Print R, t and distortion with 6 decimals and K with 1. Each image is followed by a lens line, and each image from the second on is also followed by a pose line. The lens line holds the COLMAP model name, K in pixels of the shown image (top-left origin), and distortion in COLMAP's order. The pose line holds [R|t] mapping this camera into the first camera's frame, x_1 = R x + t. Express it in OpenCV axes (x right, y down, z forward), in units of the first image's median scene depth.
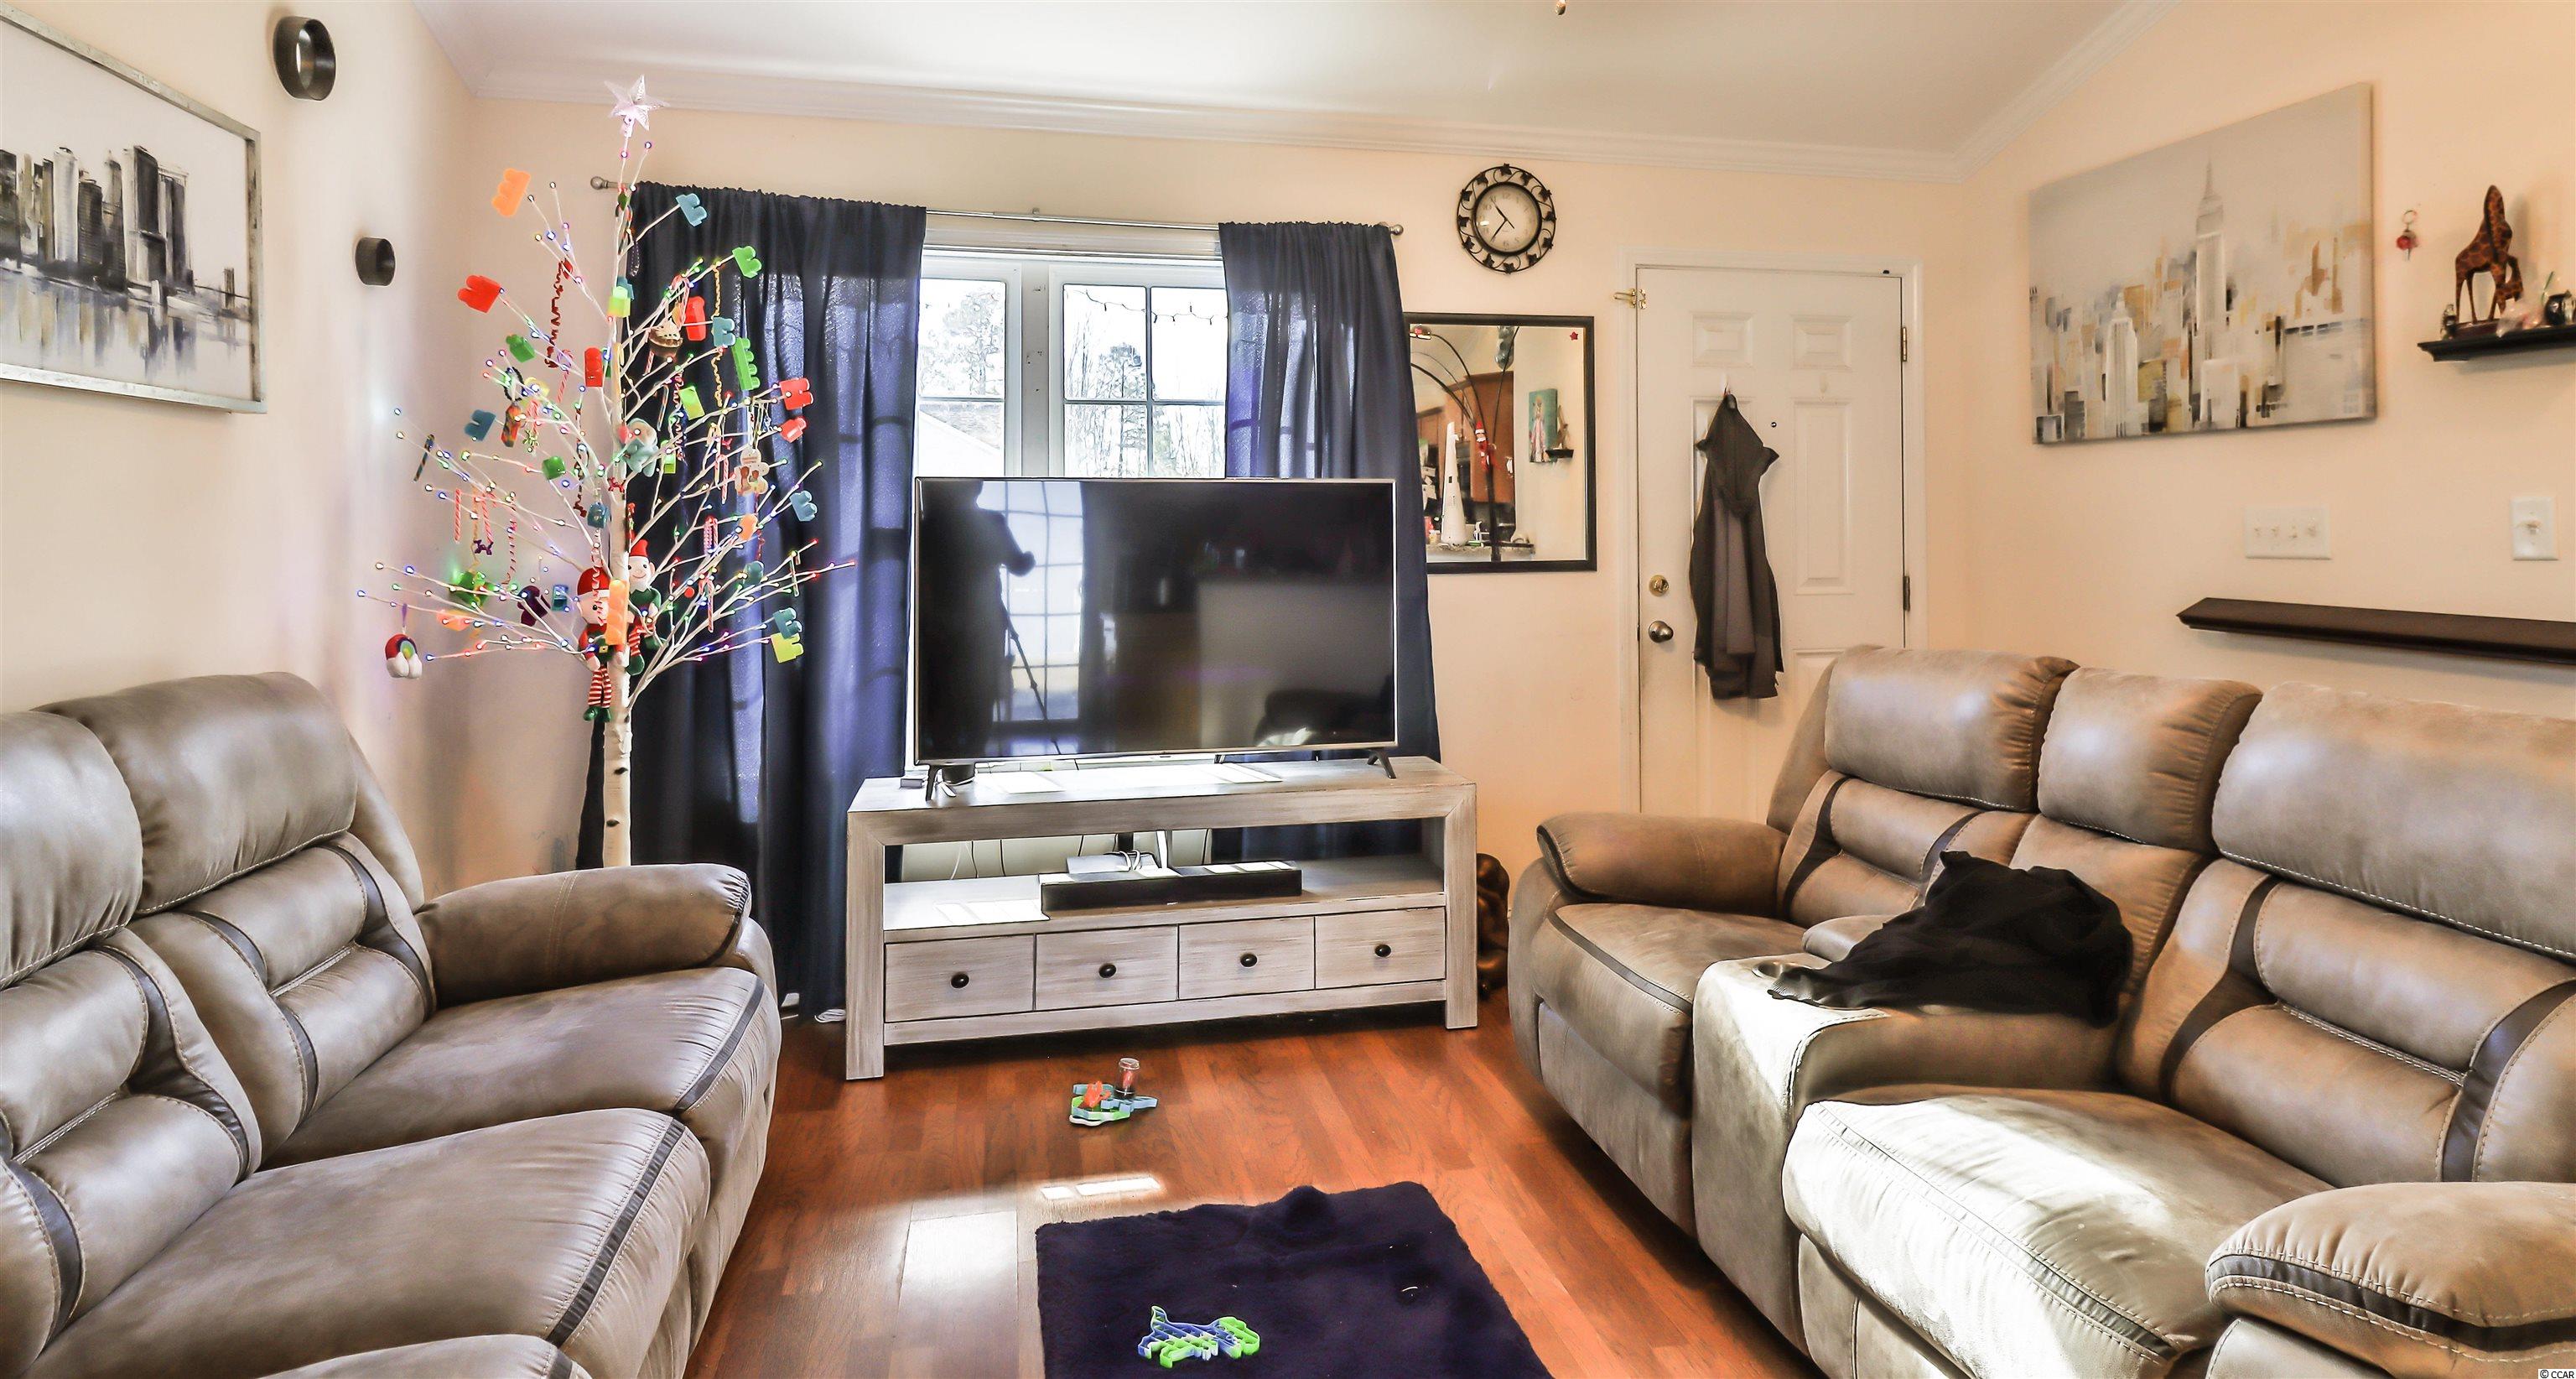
lens RADIAL K [[1361.0, 0, 1281.0], [0, 1361.0, 514.8], [0, 0, 1]] dist [0.005346, -0.004380]
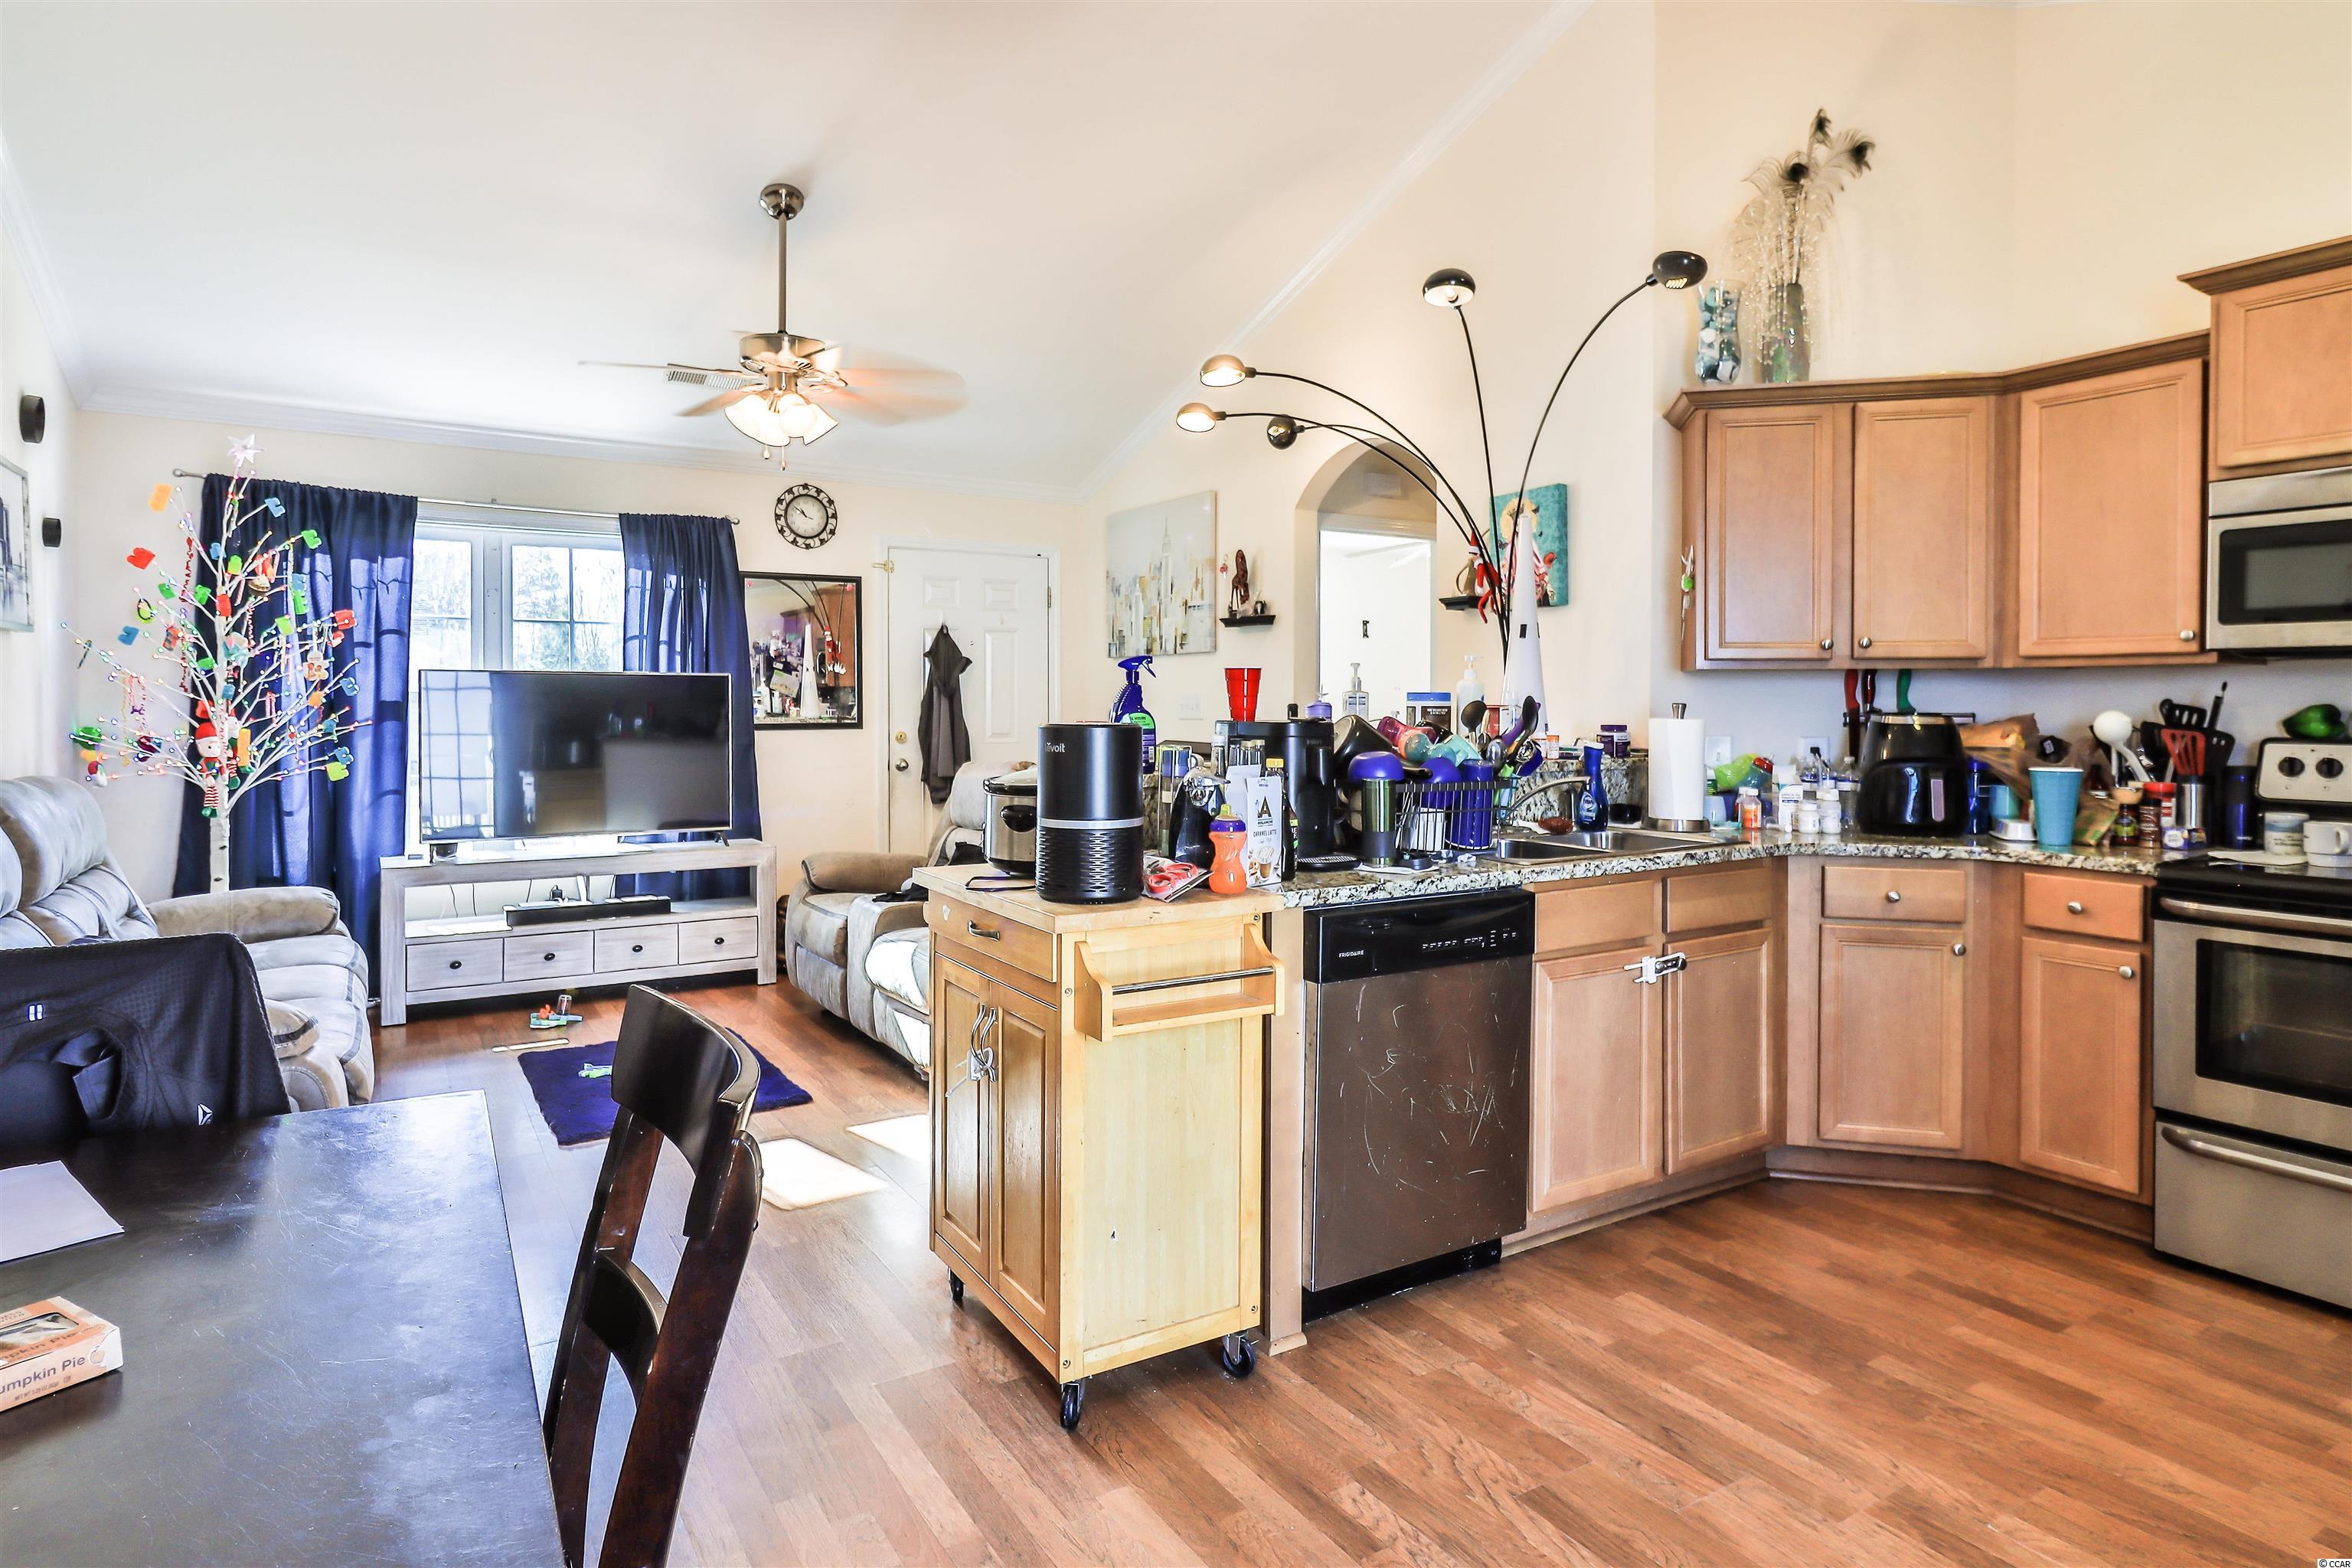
lens RADIAL K [[1313.1, 0, 1165.2], [0, 1313.1, 723.3], [0, 0, 1]] dist [0.001246, -0.002189]
pose [[0.940552, -0.000171, 0.339650, 0.041368], [-0.007693, 0.999733, 0.021807, -0.004267], [-0.339563, -0.023124, 0.940299, -0.815809]]
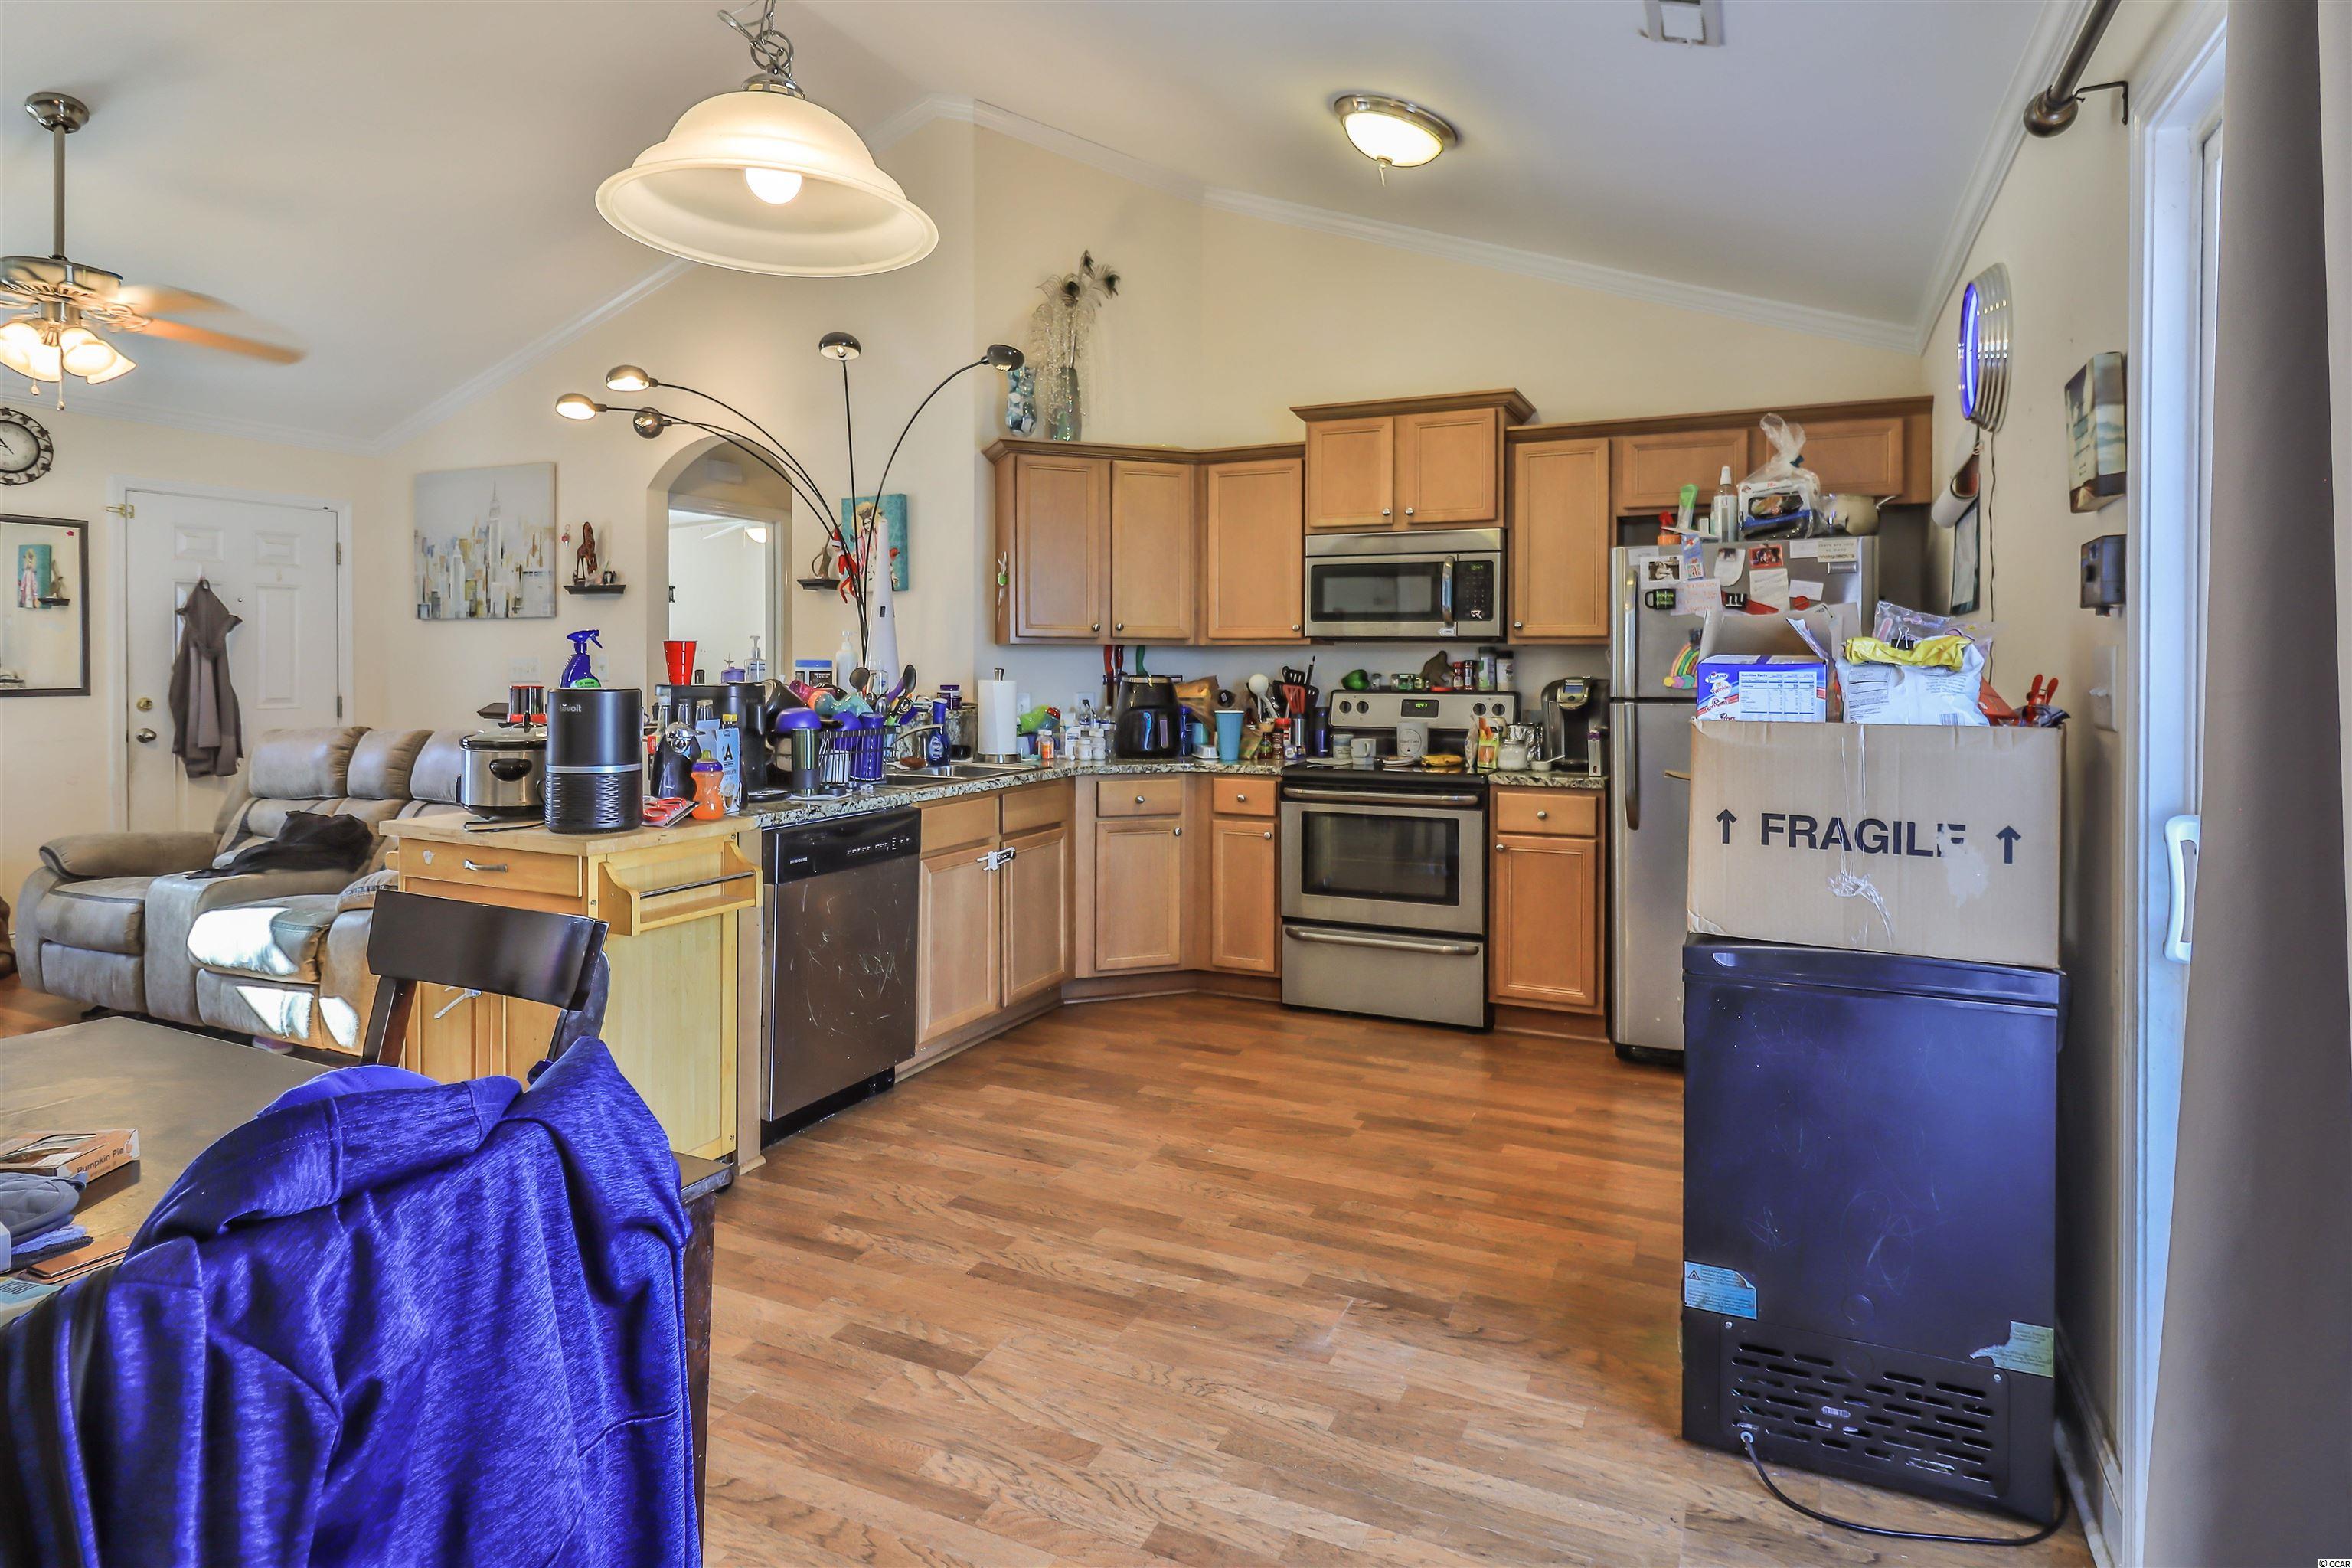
lens RADIAL K [[1266.3, 0, 1223.7], [0, 1266.3, 677.0], [0, 0, 1]] dist [-0.002336, 0.000240]
pose [[0.580713, -0.003026, 0.814103, -0.207756], [-0.011656, 0.999860, 0.012031, -0.011346], [-0.814025, -0.016476, 0.580596, -0.972353]]
